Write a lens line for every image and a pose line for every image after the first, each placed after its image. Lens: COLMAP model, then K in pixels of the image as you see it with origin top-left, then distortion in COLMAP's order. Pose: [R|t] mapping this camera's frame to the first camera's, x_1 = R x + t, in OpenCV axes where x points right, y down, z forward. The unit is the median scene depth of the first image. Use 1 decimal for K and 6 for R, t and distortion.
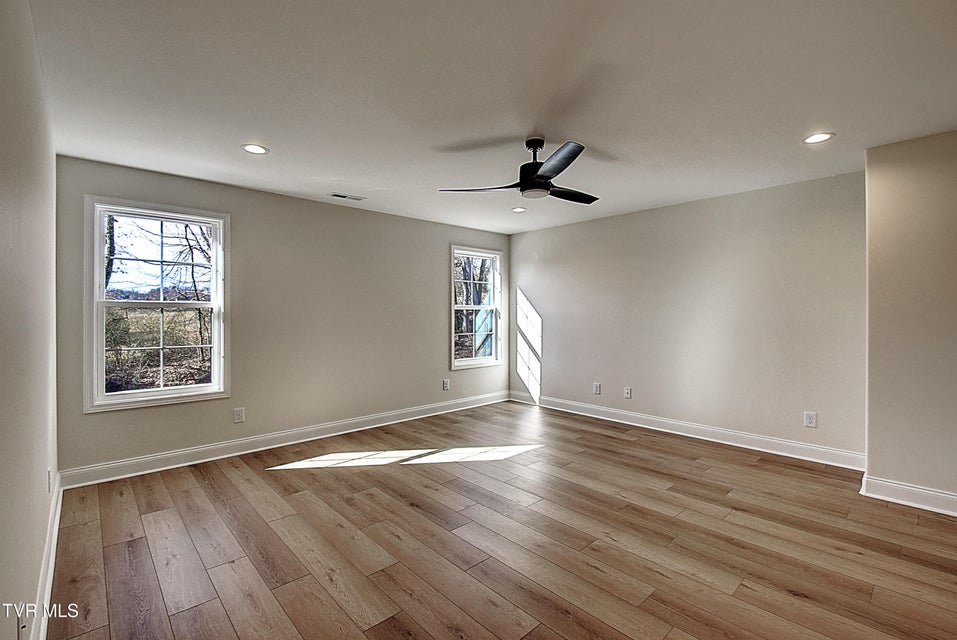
lens RADIAL K [[427.9, 0, 478.5], [0, 427.9, 320.0], [0, 0, 1]] dist [0.000503, 0.000018]
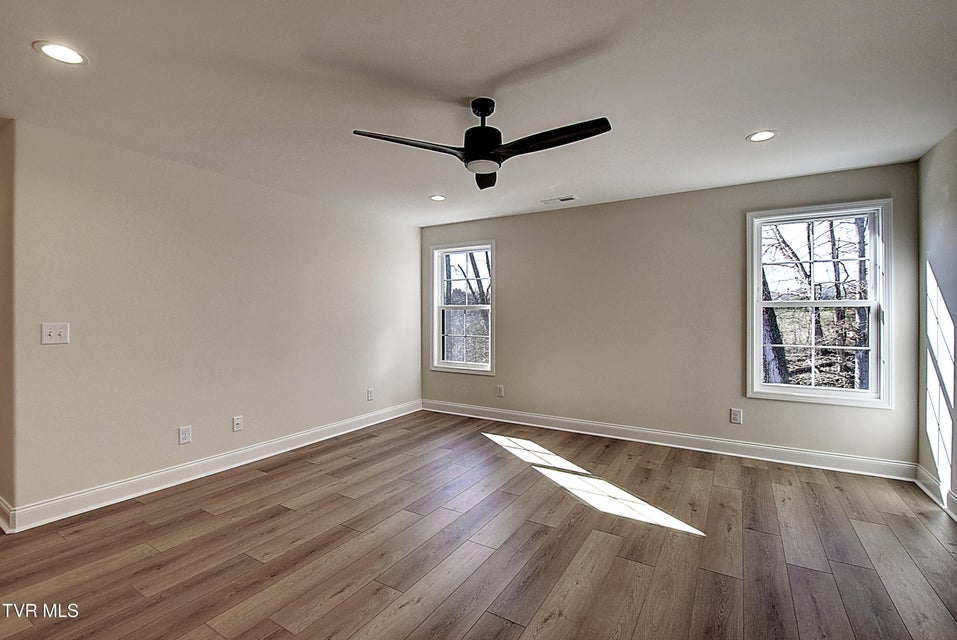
lens RADIAL K [[427.9, 0, 478.5], [0, 427.9, 320.0], [0, 0, 1]] dist [0.000503, 0.000018]
pose [[0.276568, 0.013964, -0.960893, 0.581325], [-0.016982, 0.999809, 0.009642, -0.005623], [0.960844, 0.013652, 0.276752, 0.489181]]
